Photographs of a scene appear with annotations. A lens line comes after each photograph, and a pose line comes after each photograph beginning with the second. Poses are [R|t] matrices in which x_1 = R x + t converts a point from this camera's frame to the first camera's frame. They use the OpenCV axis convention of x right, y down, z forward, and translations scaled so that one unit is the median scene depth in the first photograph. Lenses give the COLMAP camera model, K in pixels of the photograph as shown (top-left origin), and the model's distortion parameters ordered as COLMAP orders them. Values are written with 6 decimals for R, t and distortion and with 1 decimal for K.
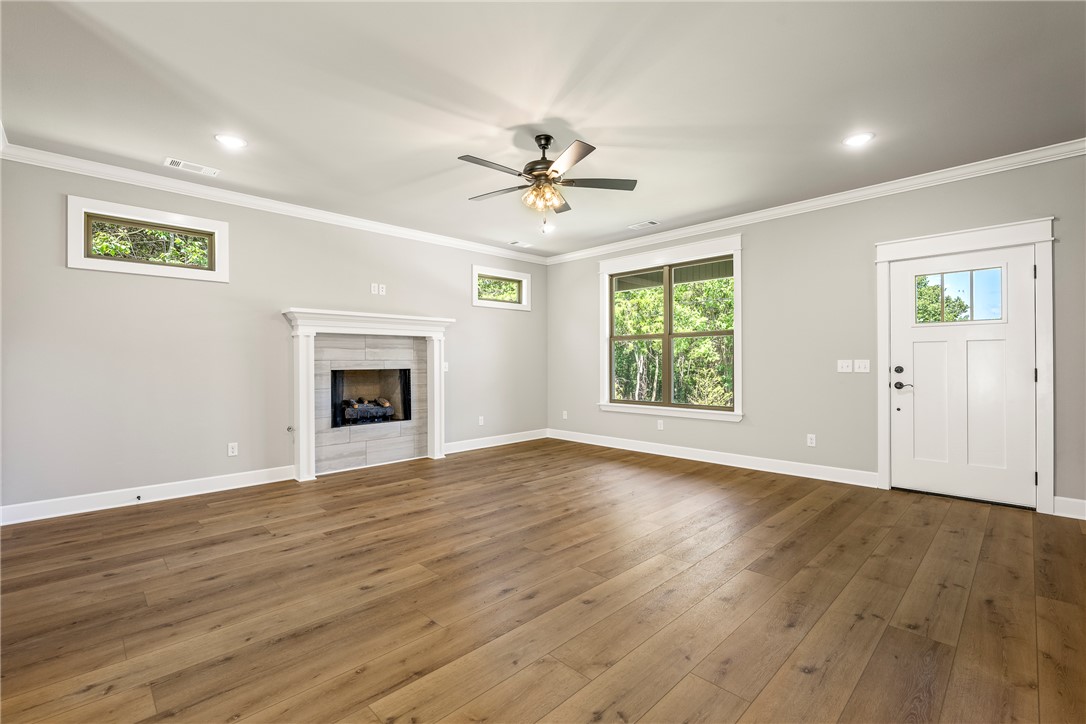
lens RADIAL K [[485.0, 0, 543.0], [0, 485.0, 362.0], [0, 0, 1]] dist [-0.001321, -0.000291]
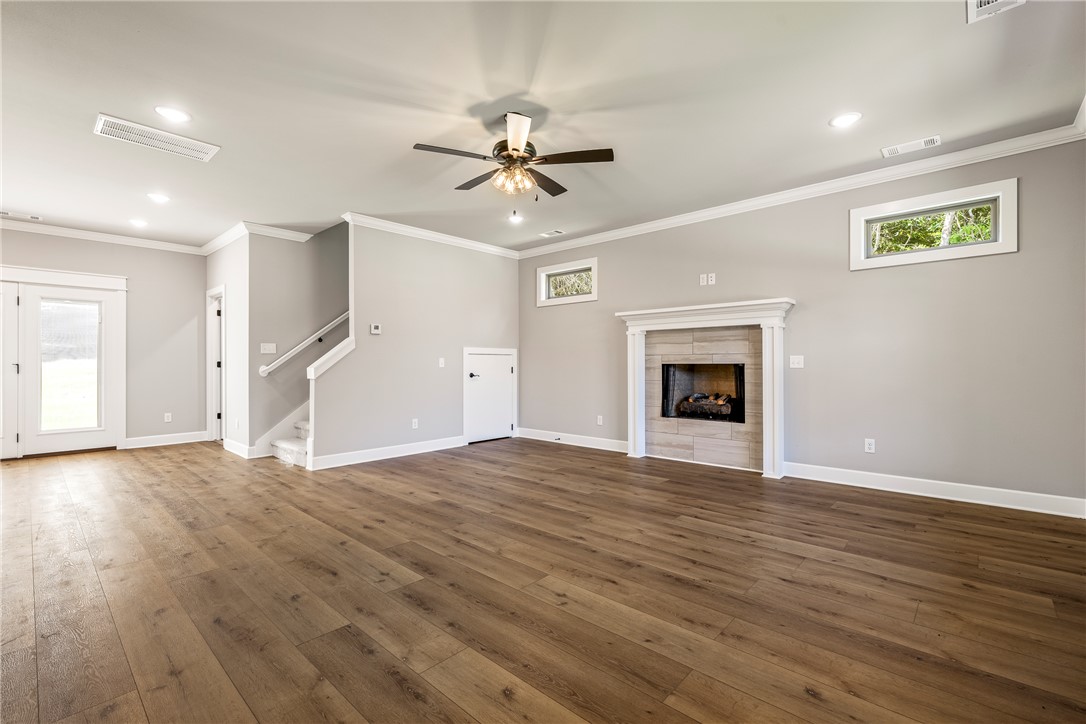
lens RADIAL K [[485.0, 0, 543.0], [0, 485.0, 362.0], [0, 0, 1]] dist [-0.001321, -0.000291]
pose [[0.031593, 0.000196, -0.999501, 0.666589], [0.002291, 0.999997, 0.000268, 0.011648], [0.999498, -0.002299, 0.031593, 0.720311]]
